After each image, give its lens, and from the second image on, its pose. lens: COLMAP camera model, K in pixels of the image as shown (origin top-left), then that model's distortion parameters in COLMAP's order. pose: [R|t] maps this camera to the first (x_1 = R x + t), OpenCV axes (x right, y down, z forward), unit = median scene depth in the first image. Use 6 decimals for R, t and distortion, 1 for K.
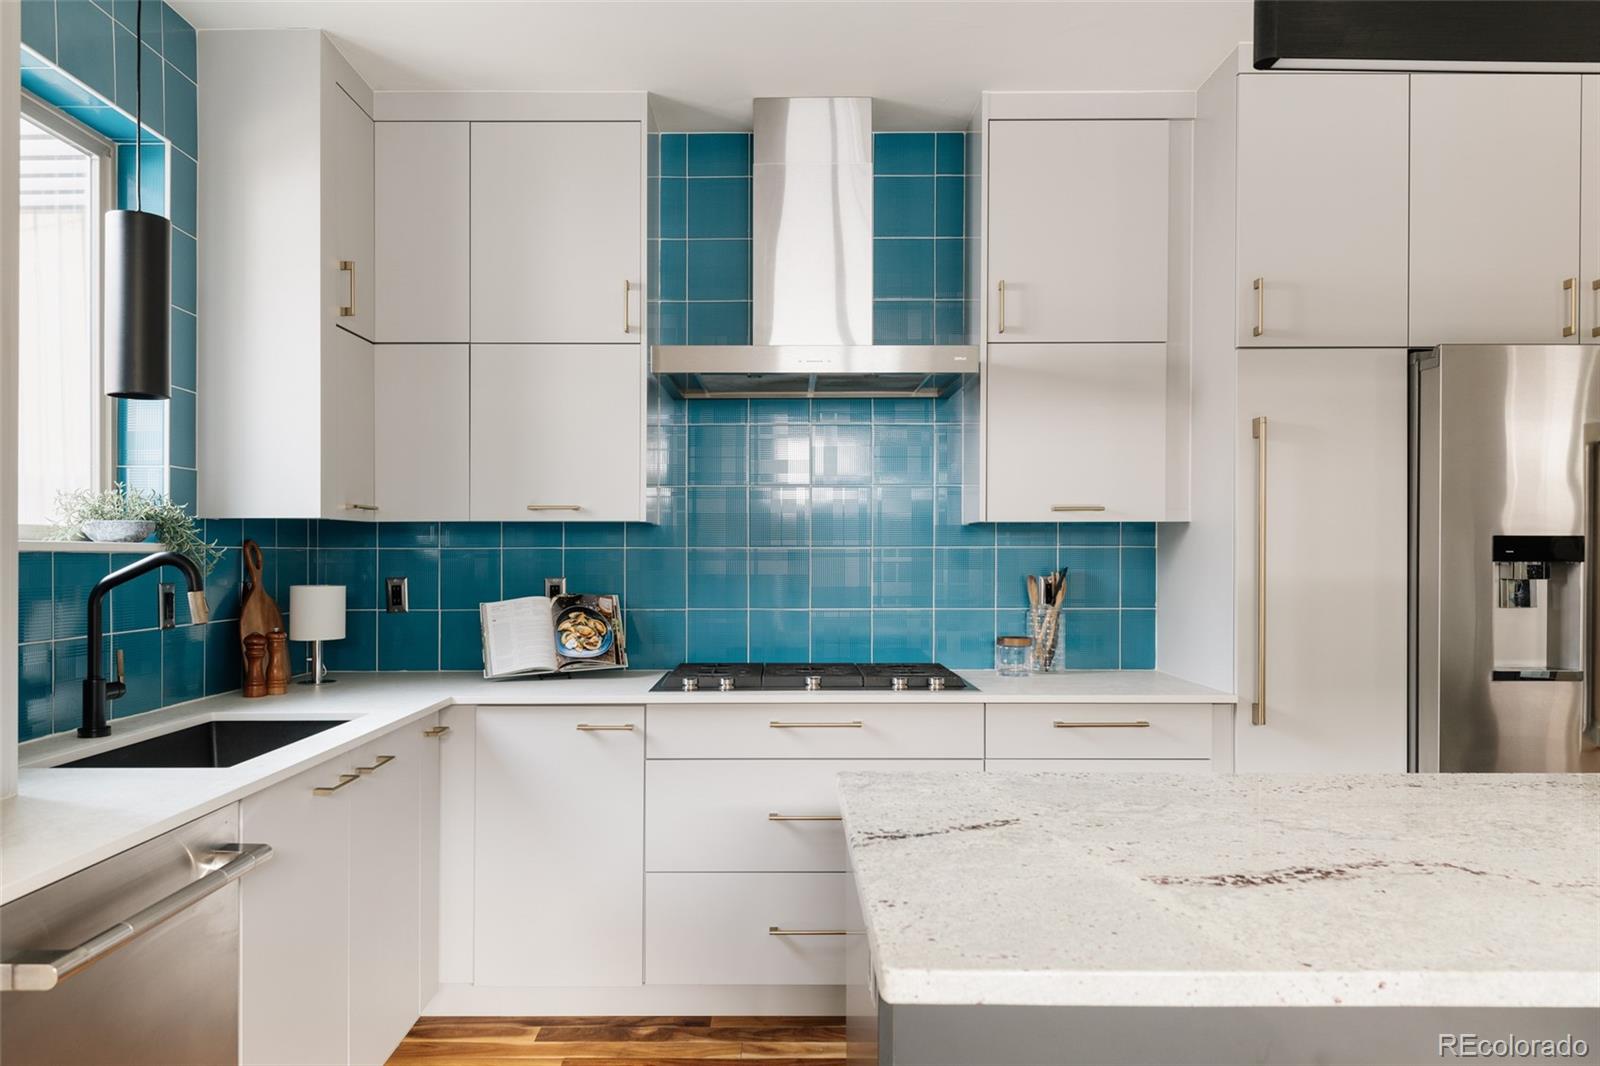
lens RADIAL K [[1159.7, 0, 800.0], [0, 1159.7, 533.0], [0, 0, 1]] dist [0.005345, -0.000609]
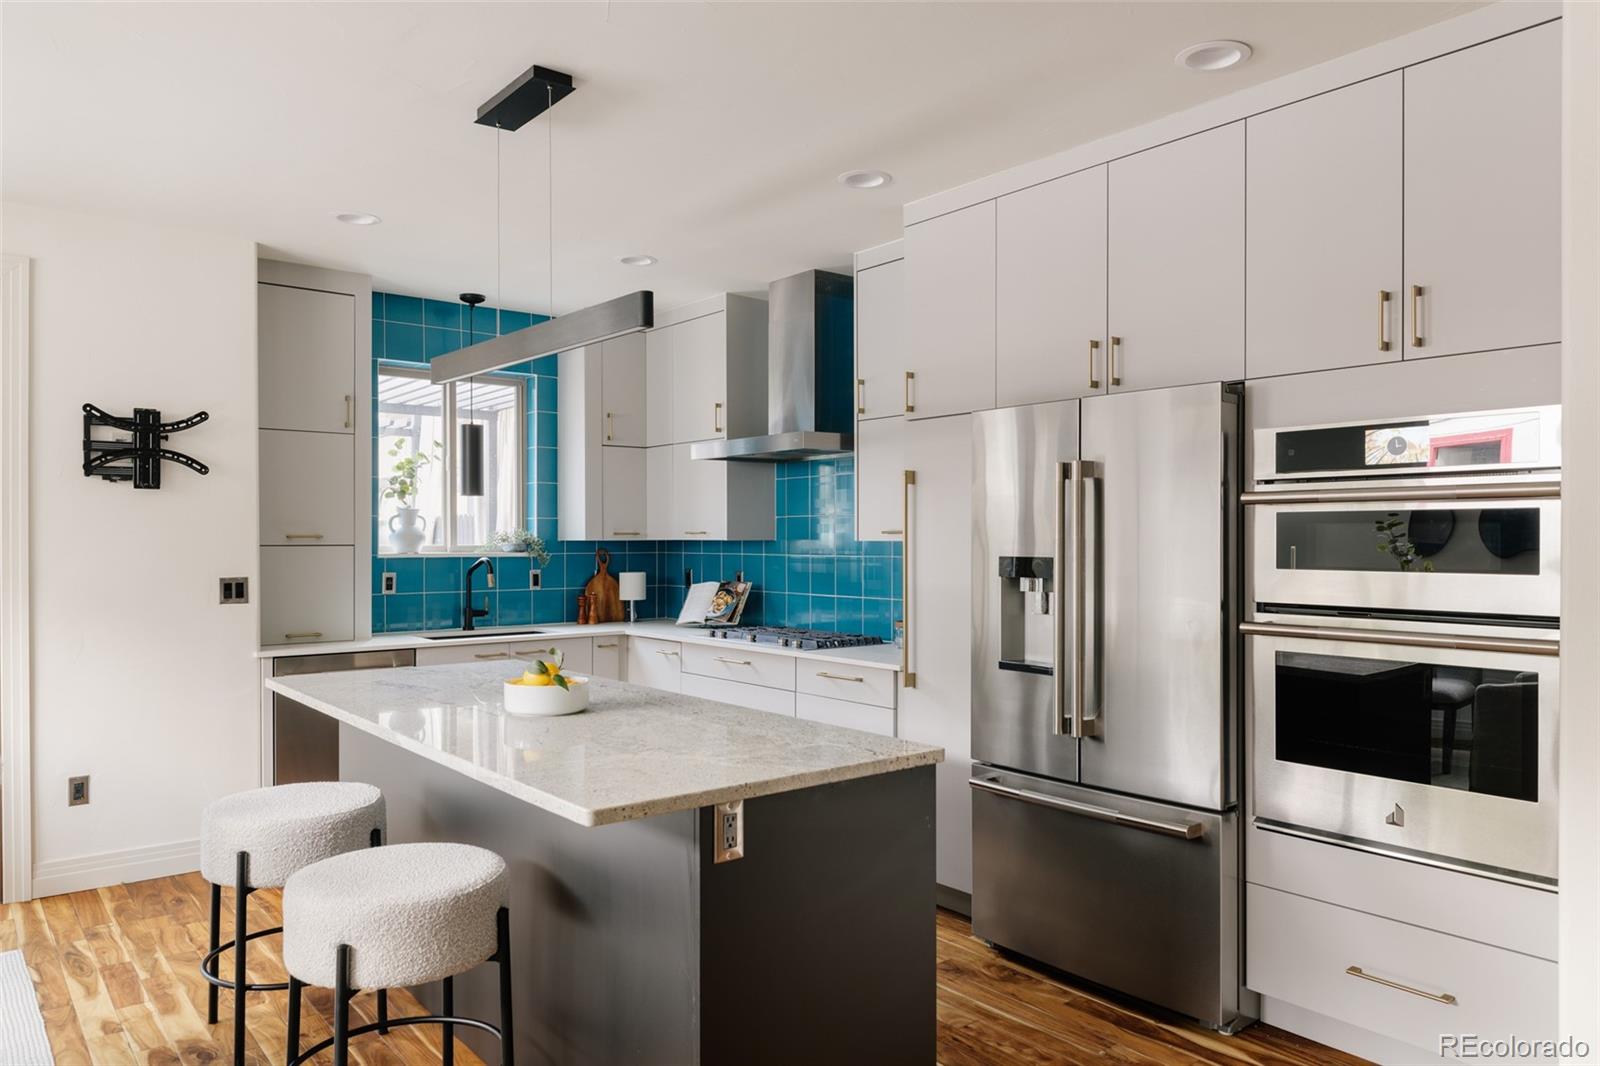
lens RADIAL K [[1099.6, 0, 800.0], [0, 1099.6, 533.0], [0, 0, 1]] dist [0.044381, -0.000261]
pose [[0.623695, -0.002965, -0.781662, 1.227341], [0.014481, 0.999865, 0.007761, -0.032048], [0.781534, -0.016160, 0.623654, 0.058481]]
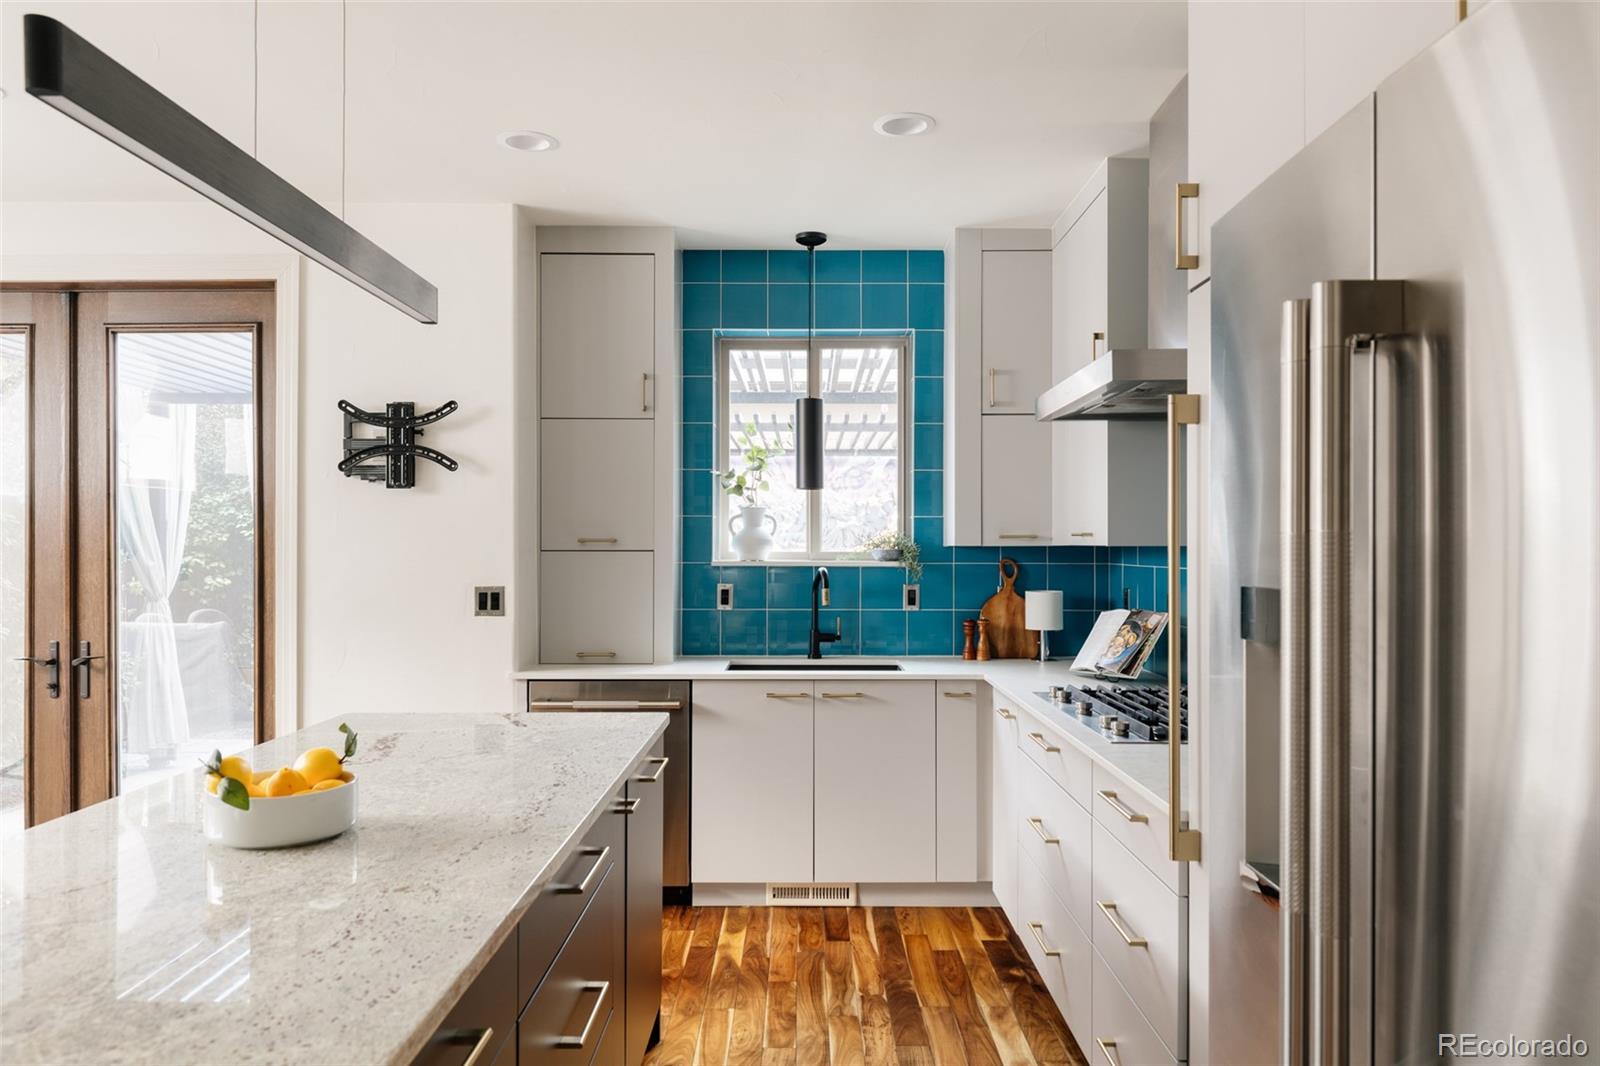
lens RADIAL K [[1099.6, 0, 800.0], [0, 1099.6, 533.0], [0, 0, 1]] dist [0.044381, -0.000261]
pose [[0.001150, -0.008793, -0.999961, 0.924123], [0.017674, 0.999805, -0.008772, -0.018431], [0.999843, -0.017663, 0.001305, 0.707640]]
